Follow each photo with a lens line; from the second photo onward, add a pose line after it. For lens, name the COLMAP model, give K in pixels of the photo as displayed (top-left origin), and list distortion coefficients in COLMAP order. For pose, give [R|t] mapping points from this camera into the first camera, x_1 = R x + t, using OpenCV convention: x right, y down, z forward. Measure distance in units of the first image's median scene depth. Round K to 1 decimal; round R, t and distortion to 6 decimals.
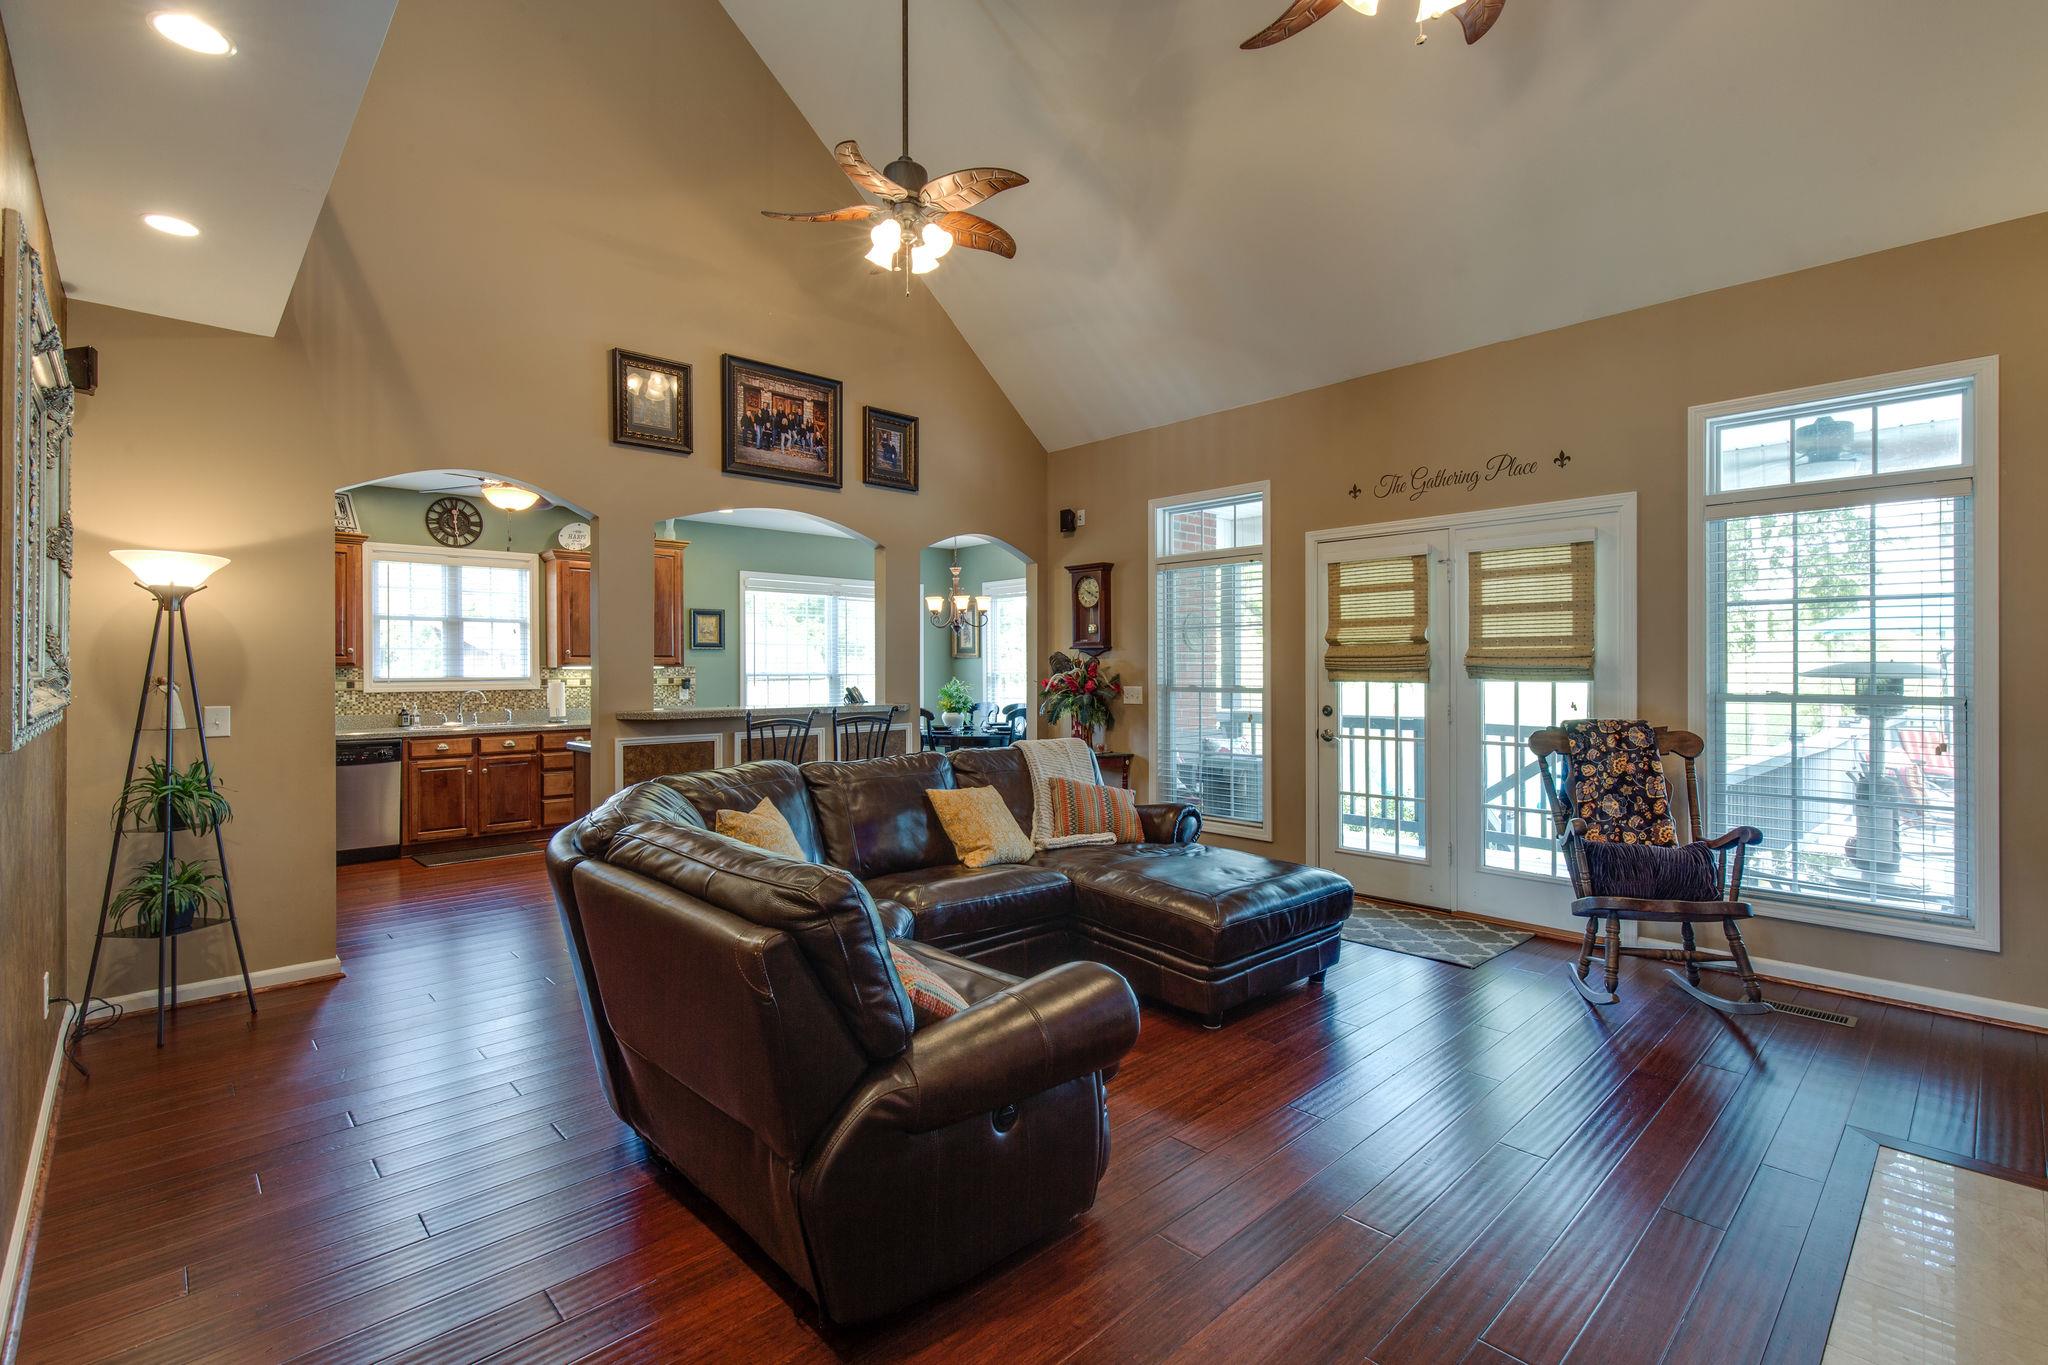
lens RADIAL K [[920.3, 0, 1035.5], [0, 920.3, 671.4], [0, 0, 1]] dist [-0.000631, -0.000152]
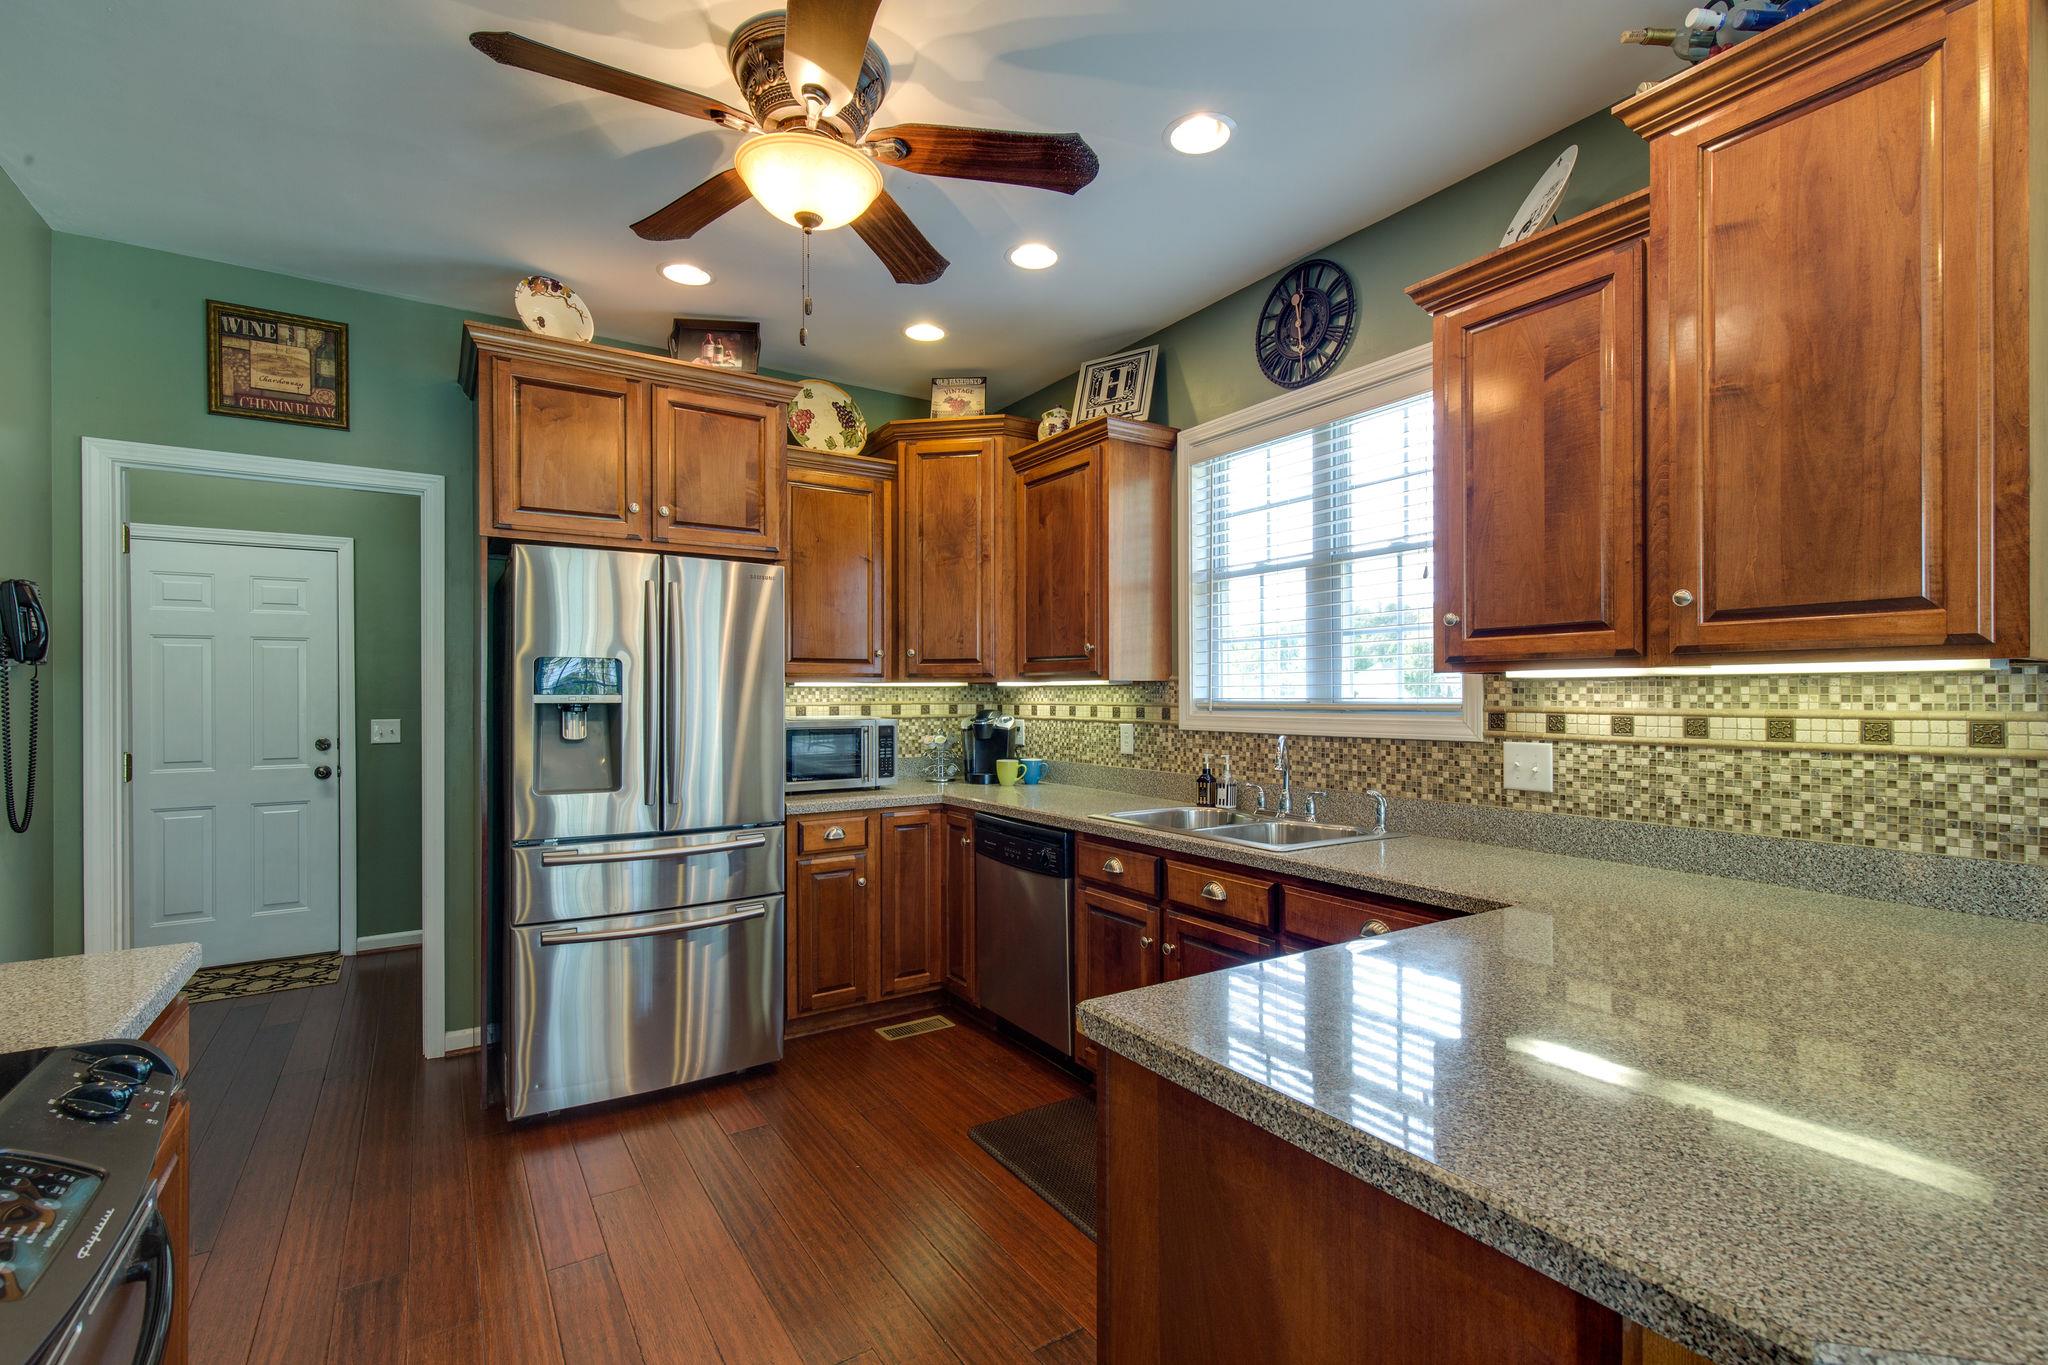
lens RADIAL K [[920.3, 0, 1020.6], [0, 920.3, 687.7], [0, 0, 1]] dist [-0.000631, -0.000152]
pose [[-0.196134, -0.000227, -0.980577, -0.209489], [0.001720, 0.999998, -0.000576, 0.000322], [0.980576, -0.001800, -0.196133, 0.983145]]
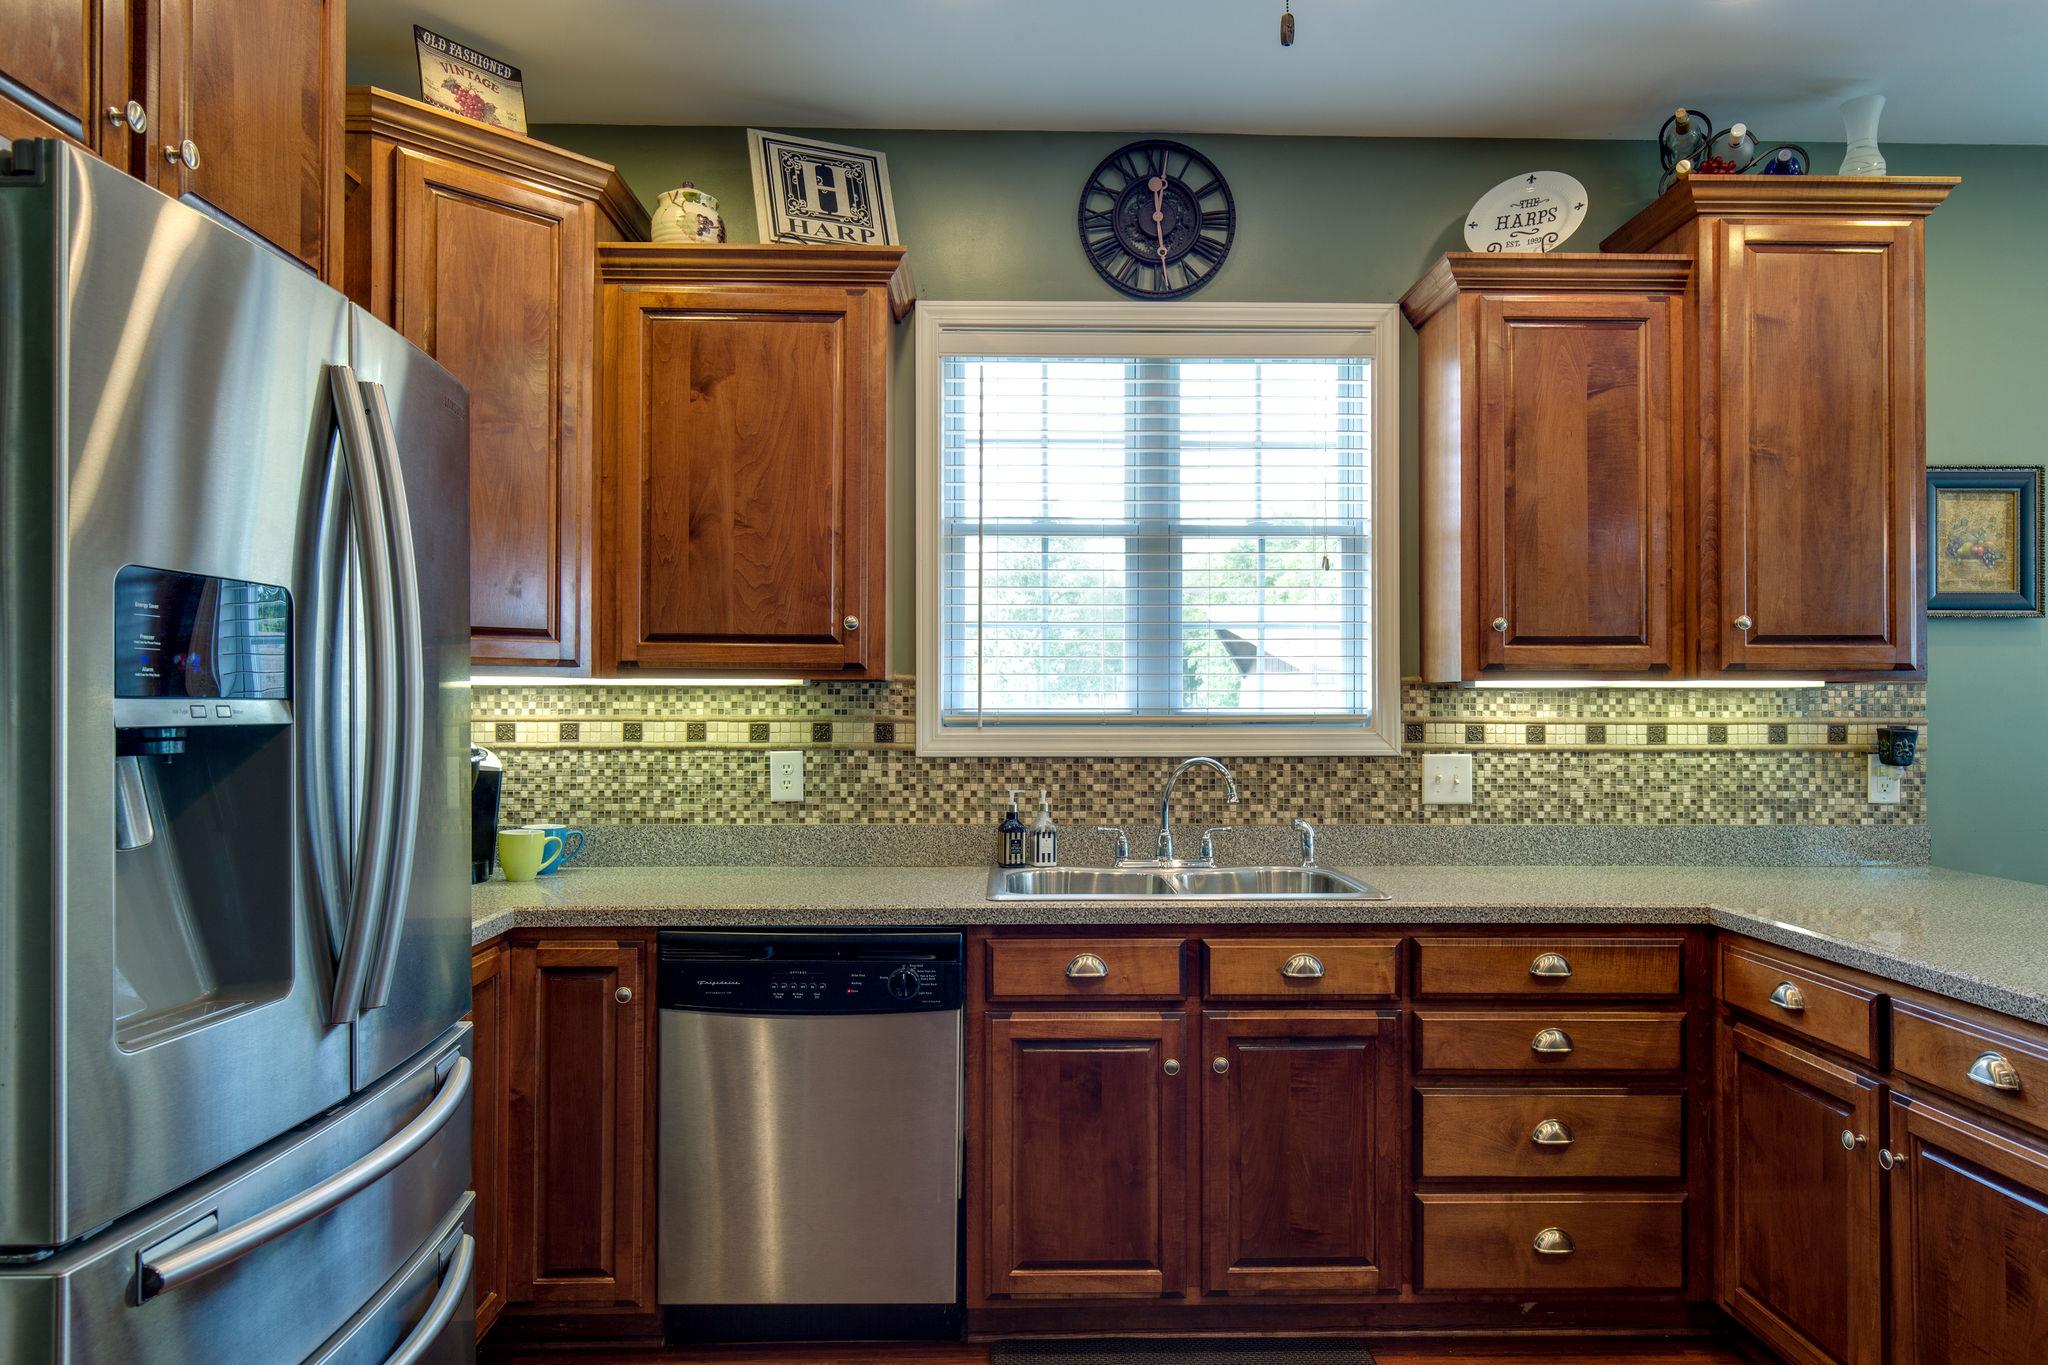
lens RADIAL K [[1311.9, 0, 1028.0], [0, 1311.9, 685.4], [0, 0, 1]] dist [0.005809, -0.006582]
pose [[0.737893, 0.000085, -0.674918, -0.371391], [-0.007749, 0.999935, -0.008346, 0.001248], [0.674874, 0.011388, 0.737845, 0.659038]]
